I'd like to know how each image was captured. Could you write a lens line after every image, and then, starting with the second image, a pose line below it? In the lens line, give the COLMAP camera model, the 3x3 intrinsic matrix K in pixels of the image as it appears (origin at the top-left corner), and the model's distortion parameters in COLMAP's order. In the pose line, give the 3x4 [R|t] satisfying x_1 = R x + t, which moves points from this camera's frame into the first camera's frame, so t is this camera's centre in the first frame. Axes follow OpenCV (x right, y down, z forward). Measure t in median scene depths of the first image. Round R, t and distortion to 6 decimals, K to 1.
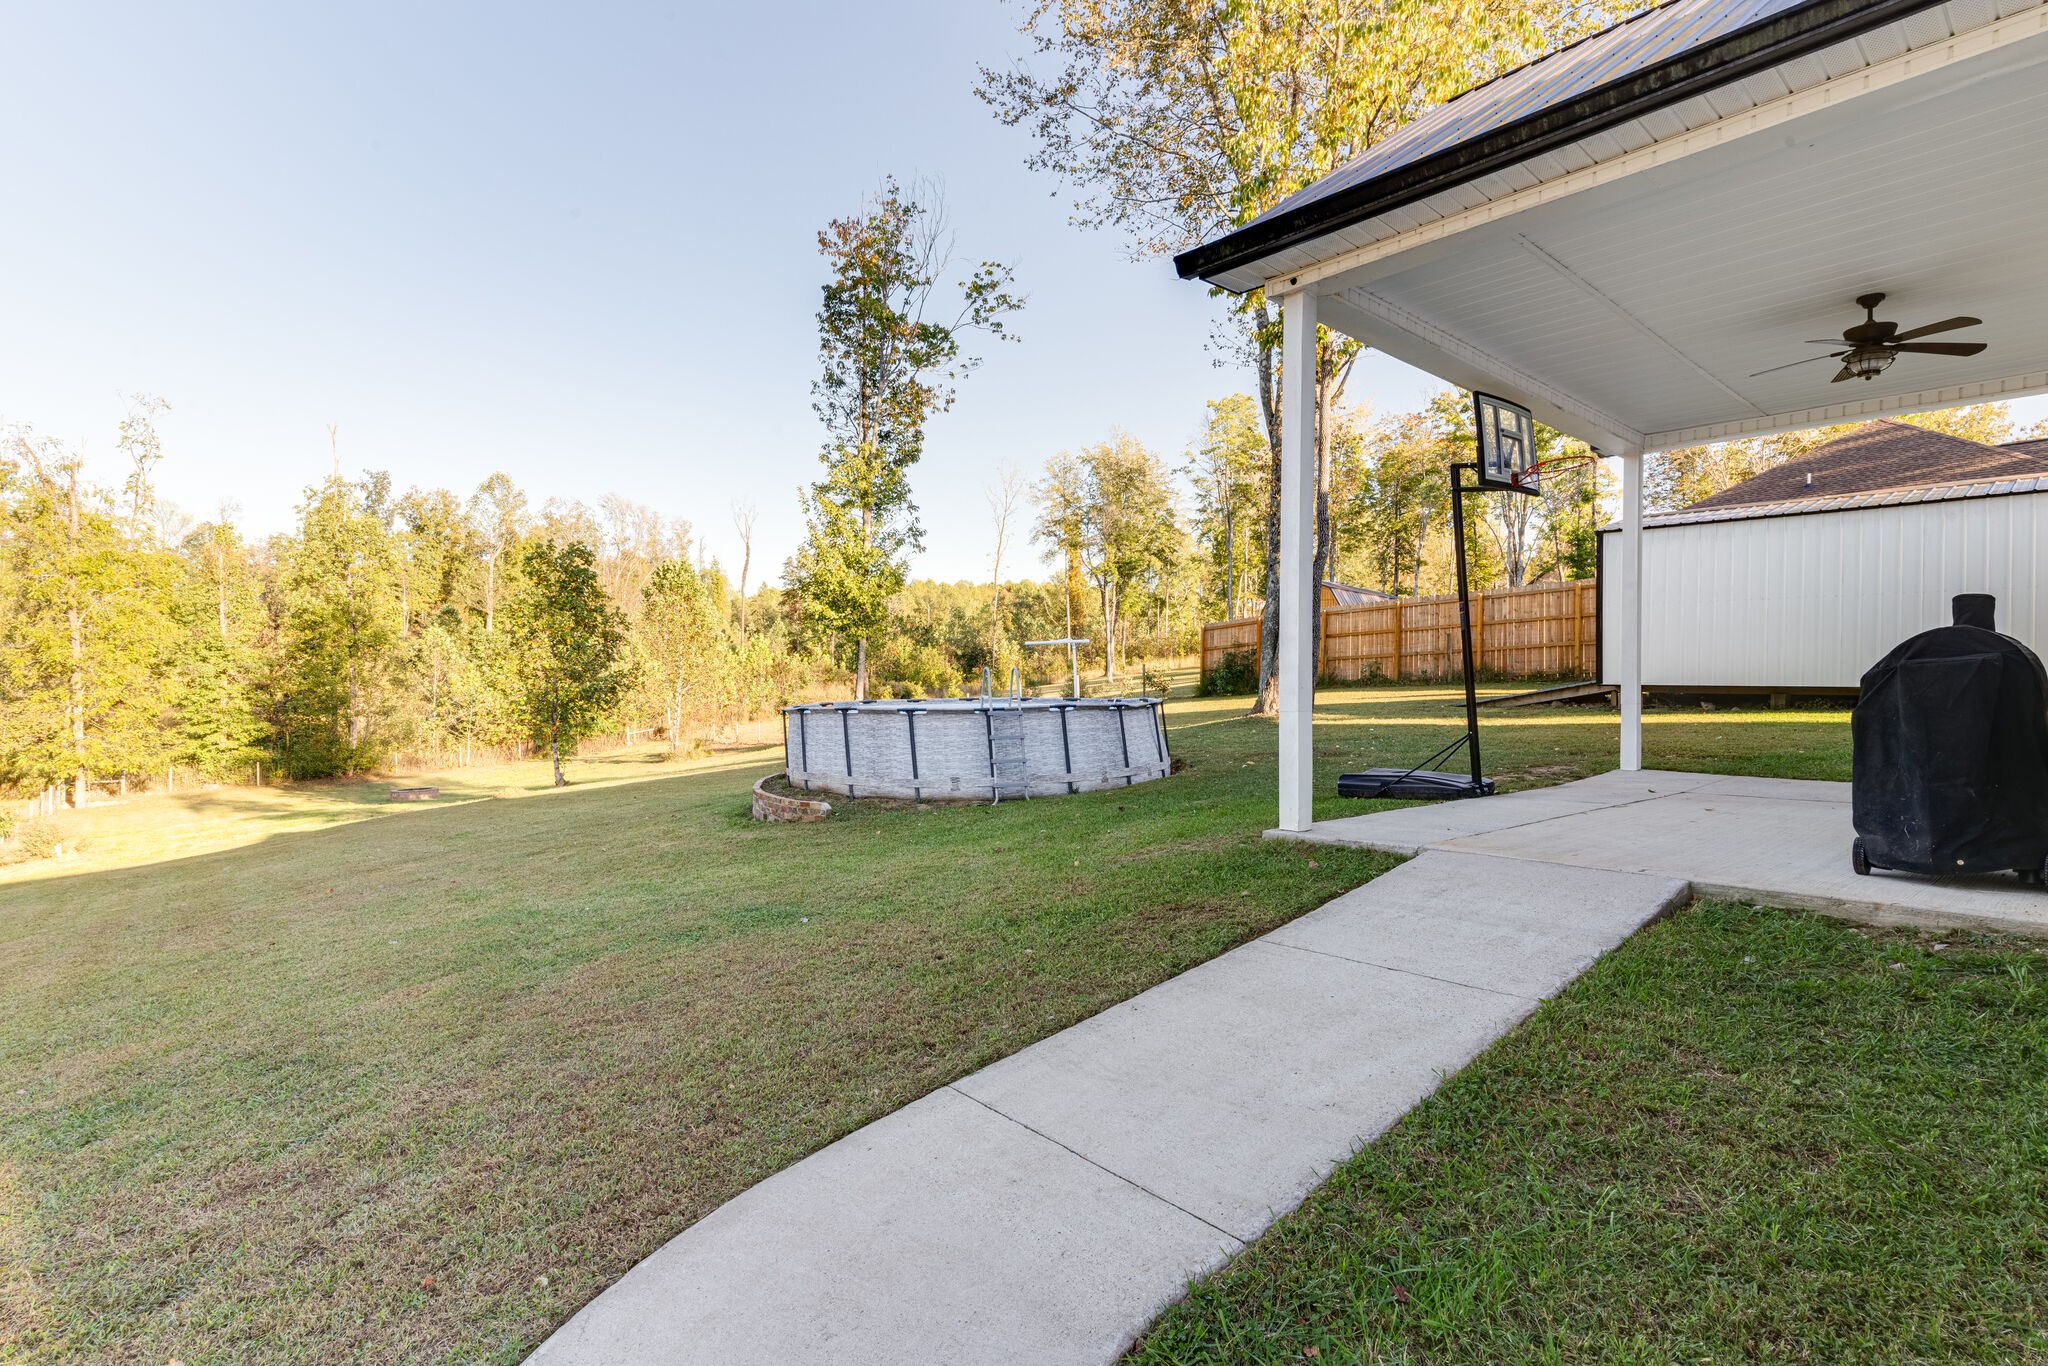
lens RADIAL K [[981.5, 0, 1028.1], [0, 981.5, 673.7], [0, 0, 1]] dist [0.001365, 0.000542]
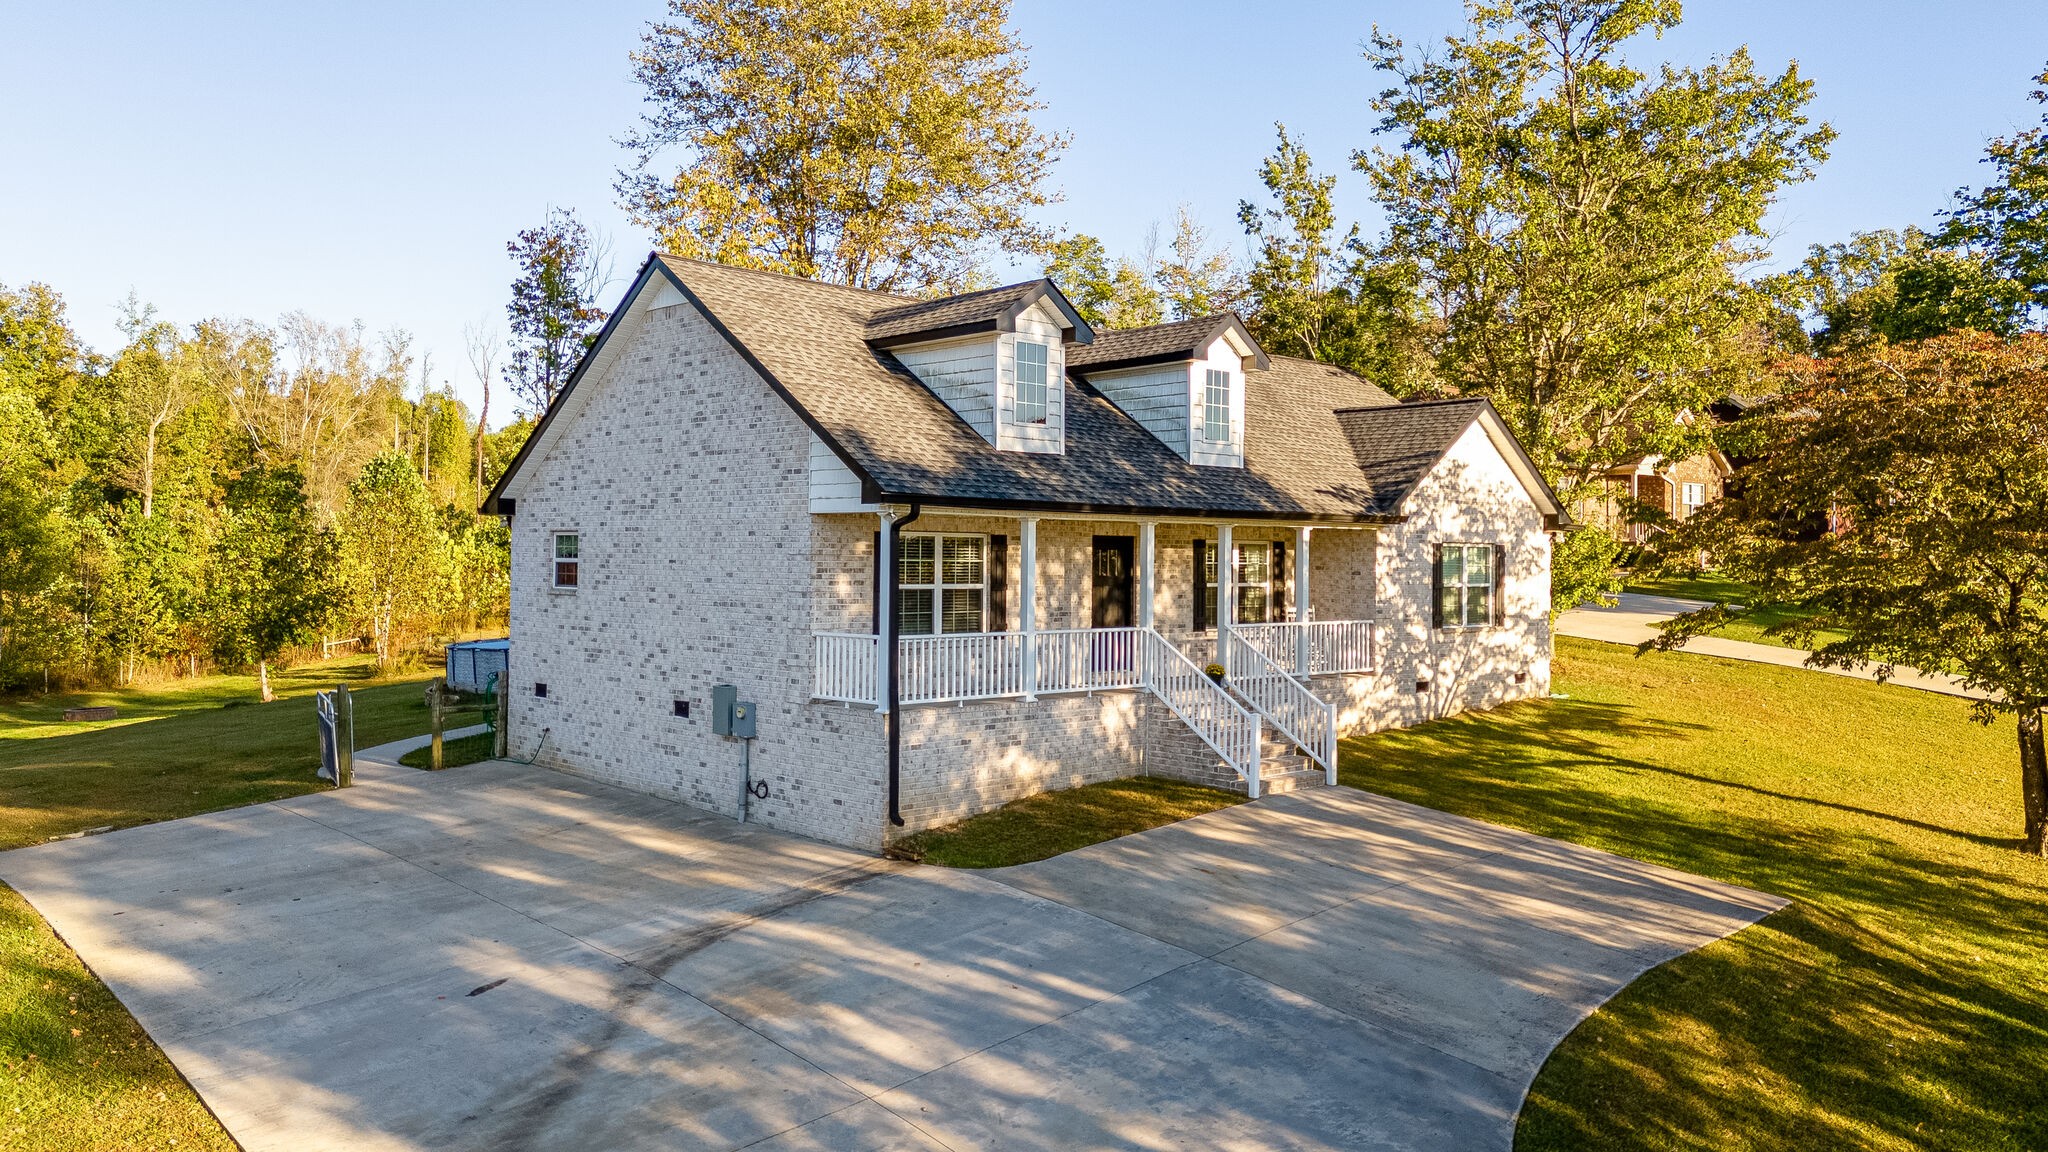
lens RADIAL K [[1530.1, 0, 1073.6], [0, 1530.1, 517.3], [0, 0, 1]] dist [-0.000312, 0.003692]
pose [[0.996996, 0.004058, 0.077353, 0.125975], [-0.002963, 0.999894, -0.014266, -0.030256], [-0.077403, 0.013994, 0.996902, -0.348830]]
